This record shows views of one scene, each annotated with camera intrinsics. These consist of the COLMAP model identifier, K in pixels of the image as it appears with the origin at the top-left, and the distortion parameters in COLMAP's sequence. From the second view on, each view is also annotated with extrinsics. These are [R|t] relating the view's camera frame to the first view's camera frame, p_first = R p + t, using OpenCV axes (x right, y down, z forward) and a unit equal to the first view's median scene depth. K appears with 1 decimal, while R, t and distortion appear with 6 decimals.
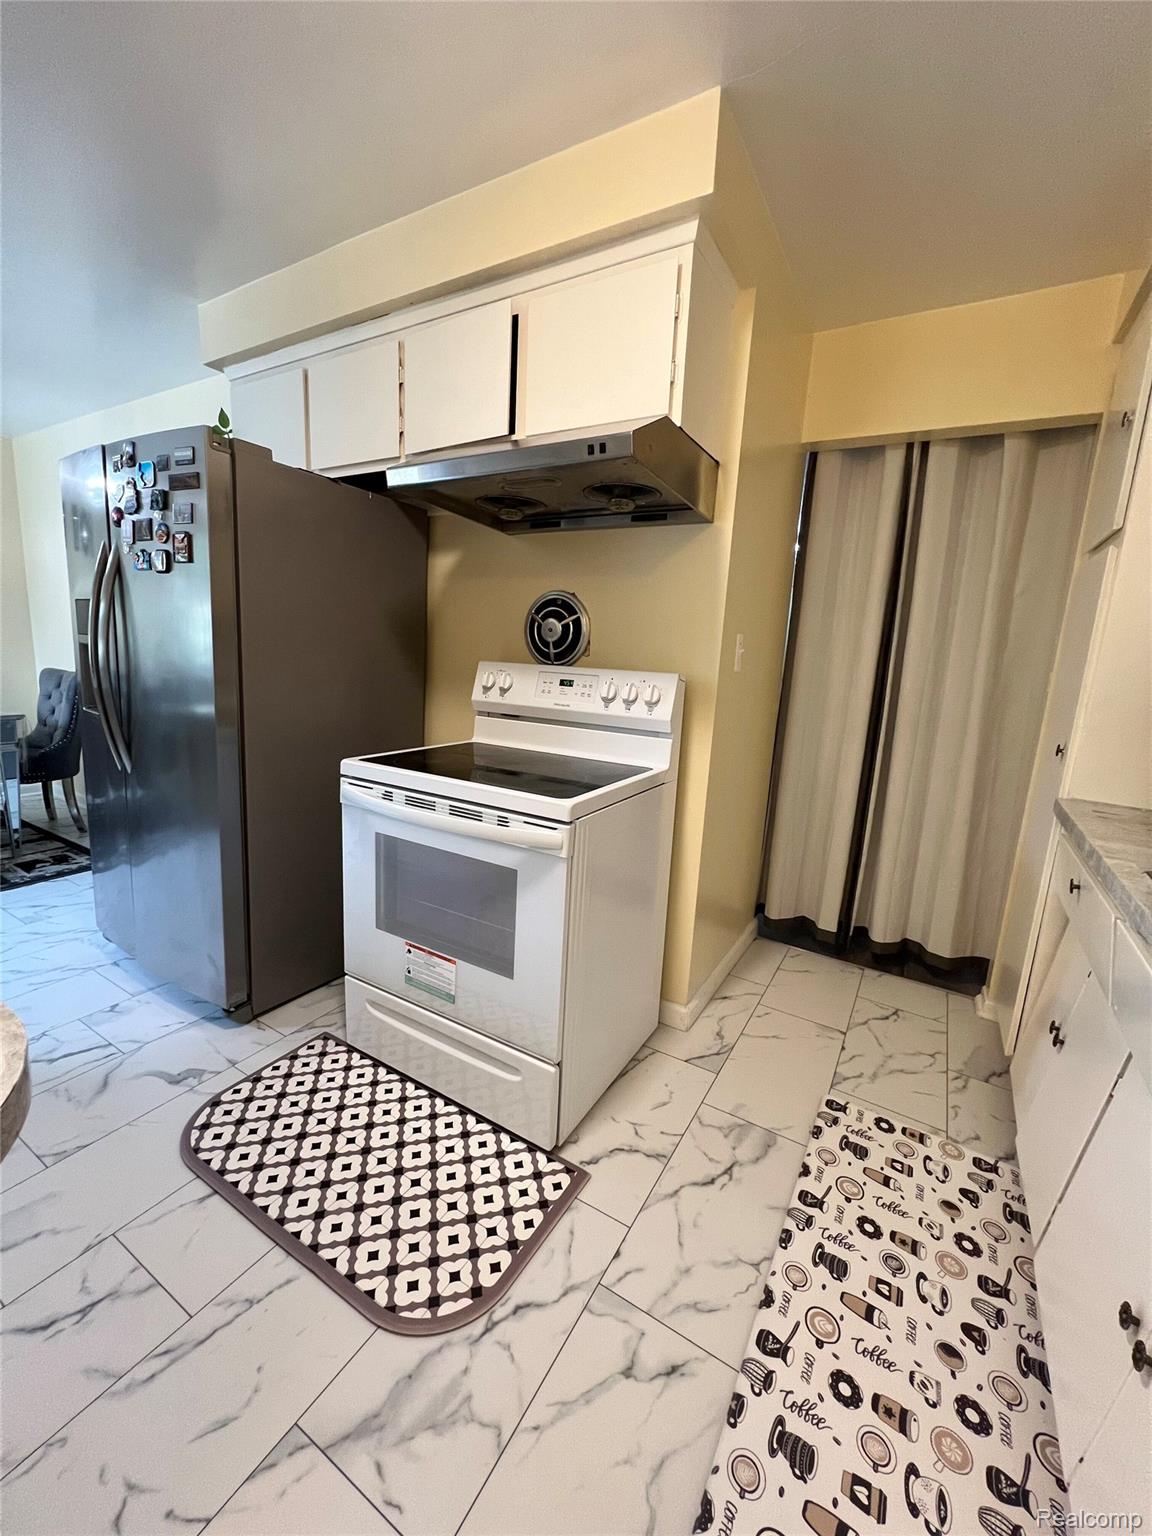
lens RADIAL K [[613.8, 0, 576.0], [0, 613.8, 768.0], [0, 0, 1]] dist [-0.006804, 0.002455]
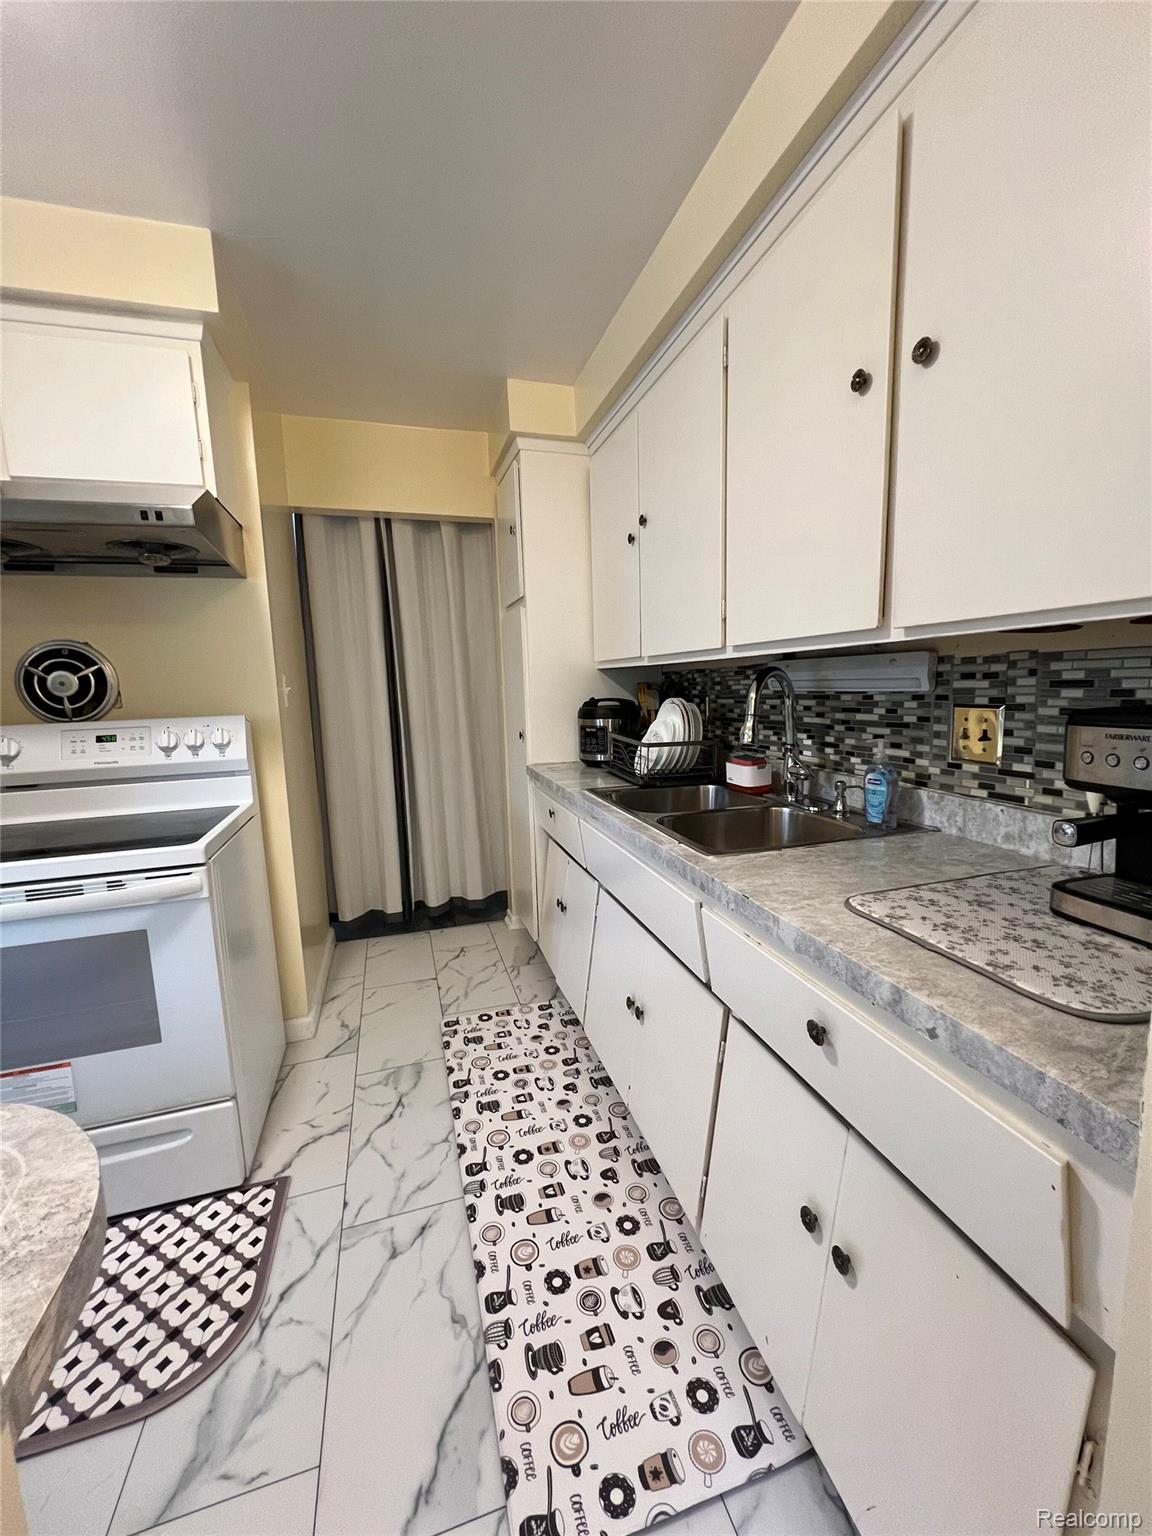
lens RADIAL K [[613.8, 0, 576.0], [0, 613.8, 768.0], [0, 0, 1]] dist [-0.006804, 0.002455]
pose [[0.673616, -0.175372, 0.717973, -0.274415], [0.203809, 0.977851, 0.047633, 0.007240], [-0.710425, 0.114243, 0.694439, -0.188742]]
